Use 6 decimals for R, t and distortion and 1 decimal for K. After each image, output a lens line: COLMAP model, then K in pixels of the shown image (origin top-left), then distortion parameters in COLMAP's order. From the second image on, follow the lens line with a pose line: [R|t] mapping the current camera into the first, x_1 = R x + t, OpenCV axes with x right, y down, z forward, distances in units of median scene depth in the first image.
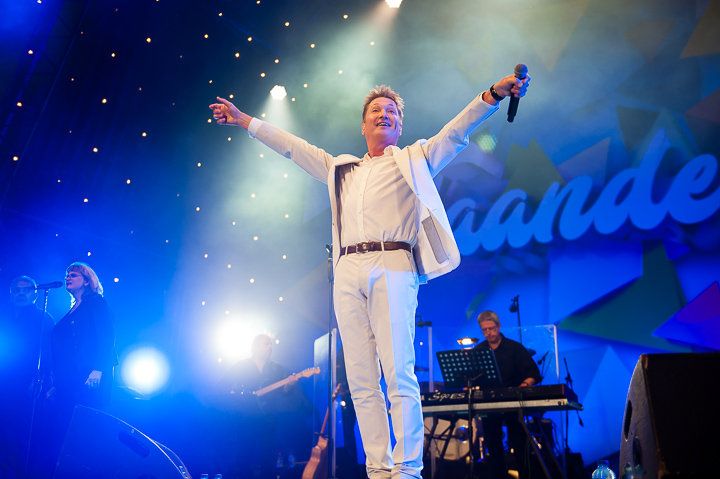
lens RADIAL K [[965.5, 0, 354.7], [0, 965.5, 242.3], [0, 0, 1]] dist [0.226486, 0.000000]
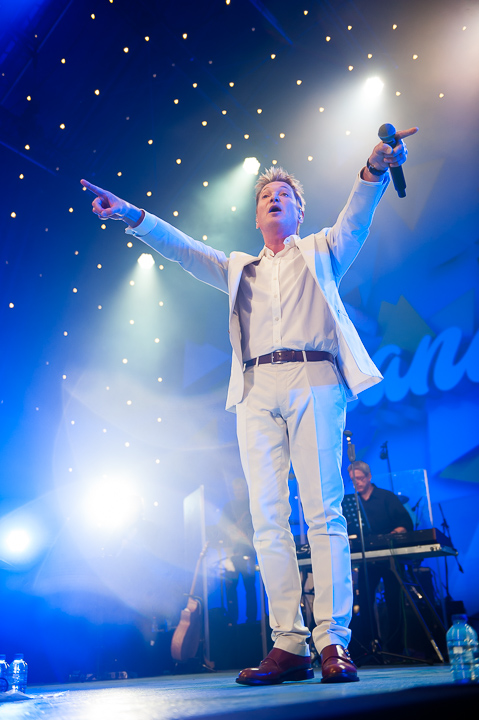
lens RADIAL K [[870.5, 0, 244.4], [0, 870.5, 359.0], [0, 0, 1]] dist [0.162435, 0.000000]
pose [[0.997850, -0.060477, -0.025264, 0.050701], [0.058591, 0.995845, -0.069709, 0.024235], [0.029375, 0.068079, 0.997247, 0.100235]]
